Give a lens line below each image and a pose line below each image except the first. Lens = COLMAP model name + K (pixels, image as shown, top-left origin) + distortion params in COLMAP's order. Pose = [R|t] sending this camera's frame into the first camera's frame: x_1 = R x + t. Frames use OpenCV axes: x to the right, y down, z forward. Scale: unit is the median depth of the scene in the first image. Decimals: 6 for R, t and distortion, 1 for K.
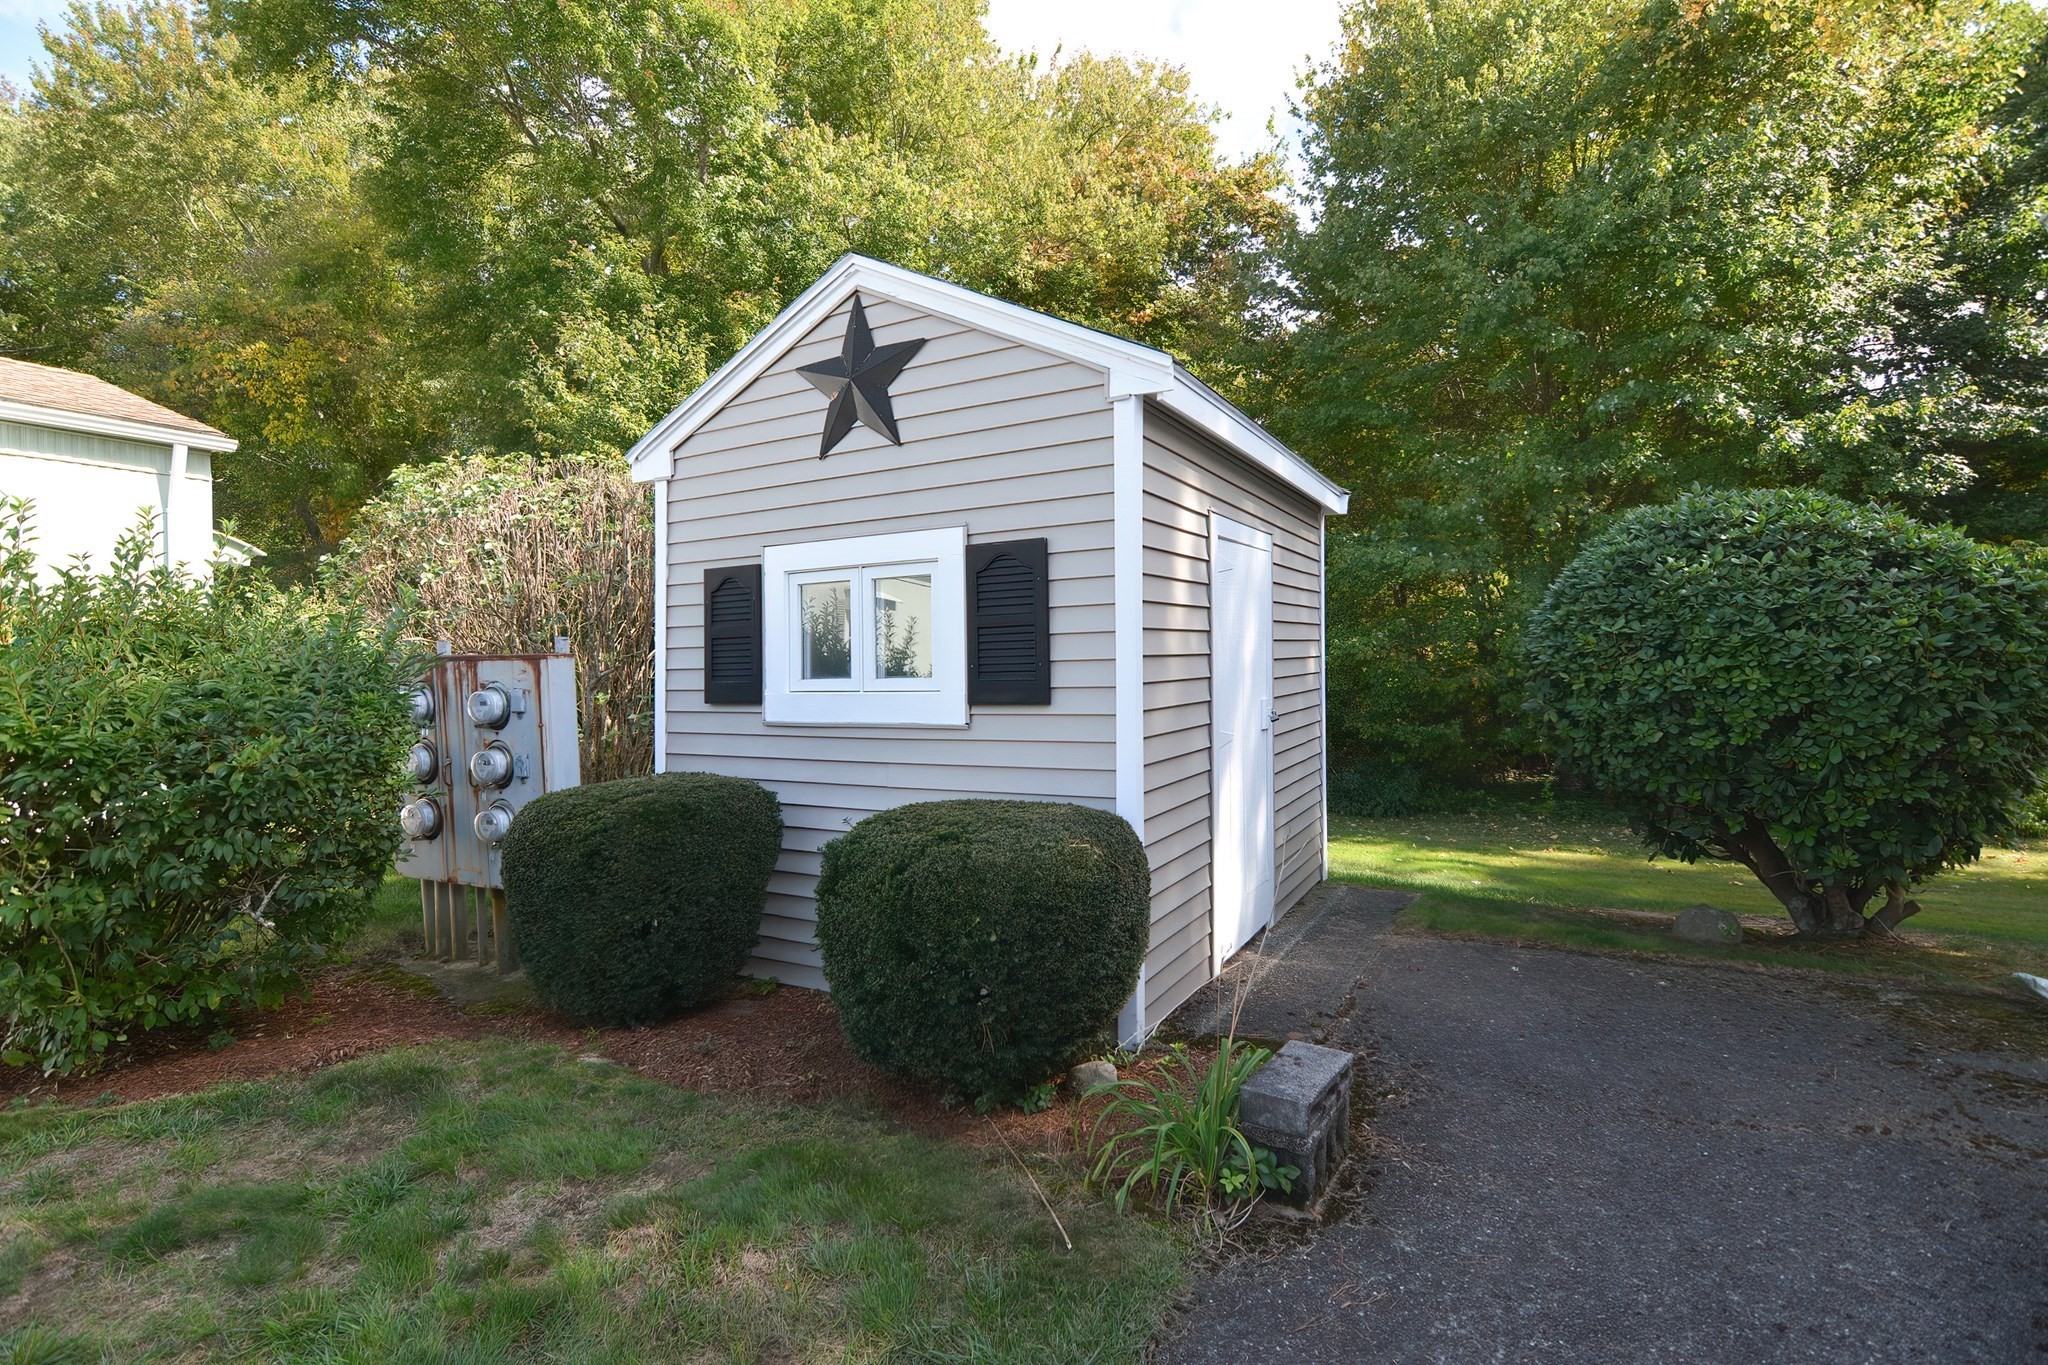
lens RADIAL K [[999.5, 0, 1030.5], [0, 999.5, 673.1], [0, 0, 1]] dist [0.005477, -0.010573]
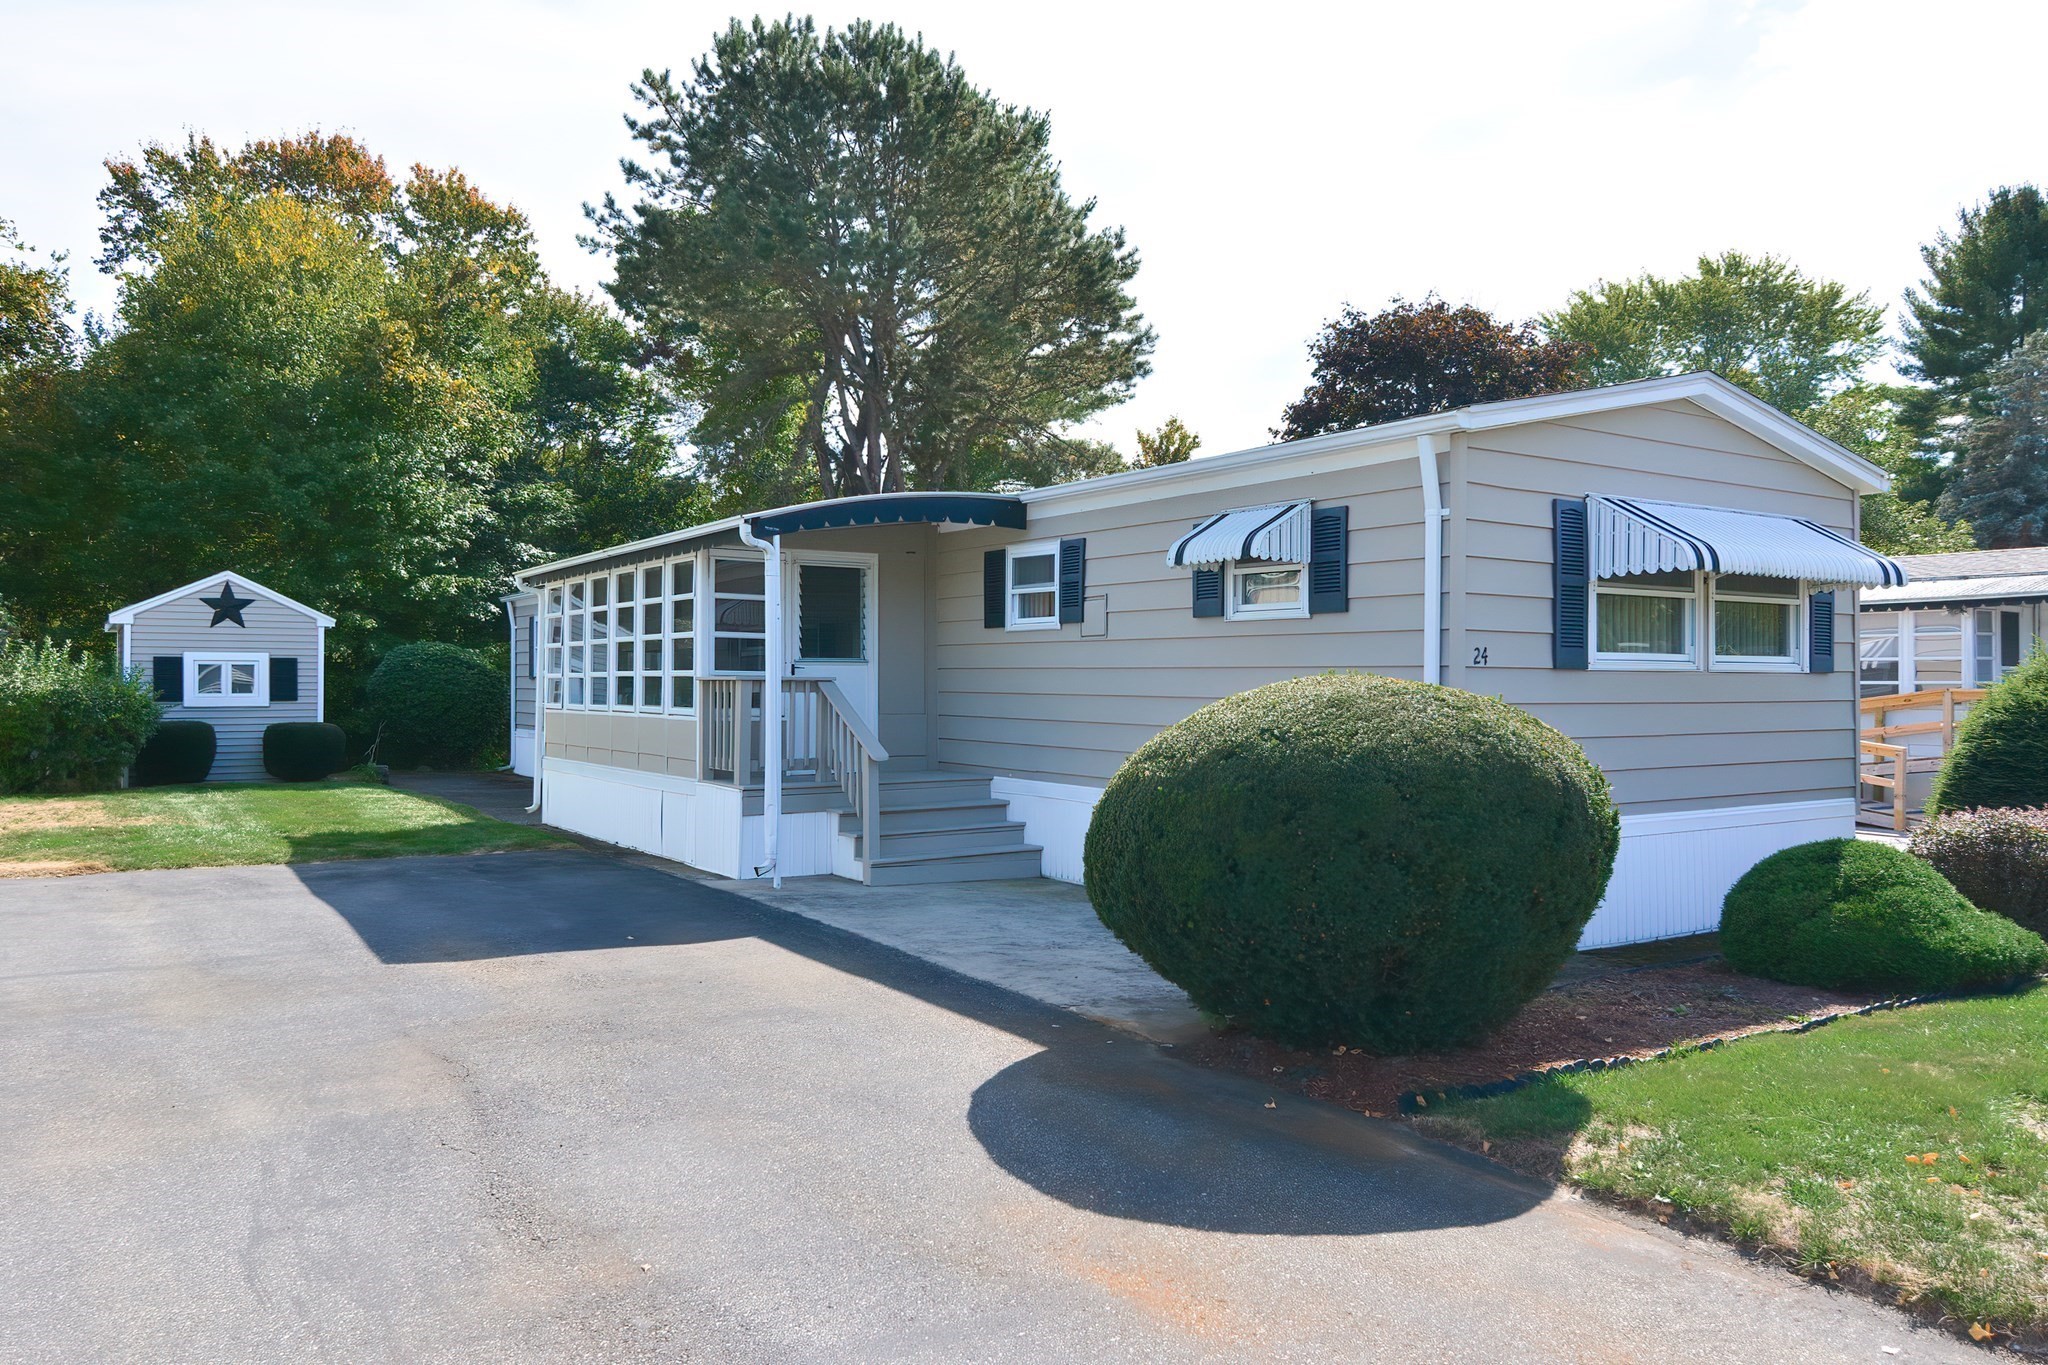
lens RADIAL K [[1403.4, 0, 1024.0], [0, 1403.4, 682.5], [0, 0, 1]] dist [0.022063, -0.001035]
pose [[0.453008, 0.024013, 0.891183, -3.195502], [0.001268, 0.999619, -0.027580, 0.103914], [-0.891506, 0.013624, 0.452804, -3.572581]]
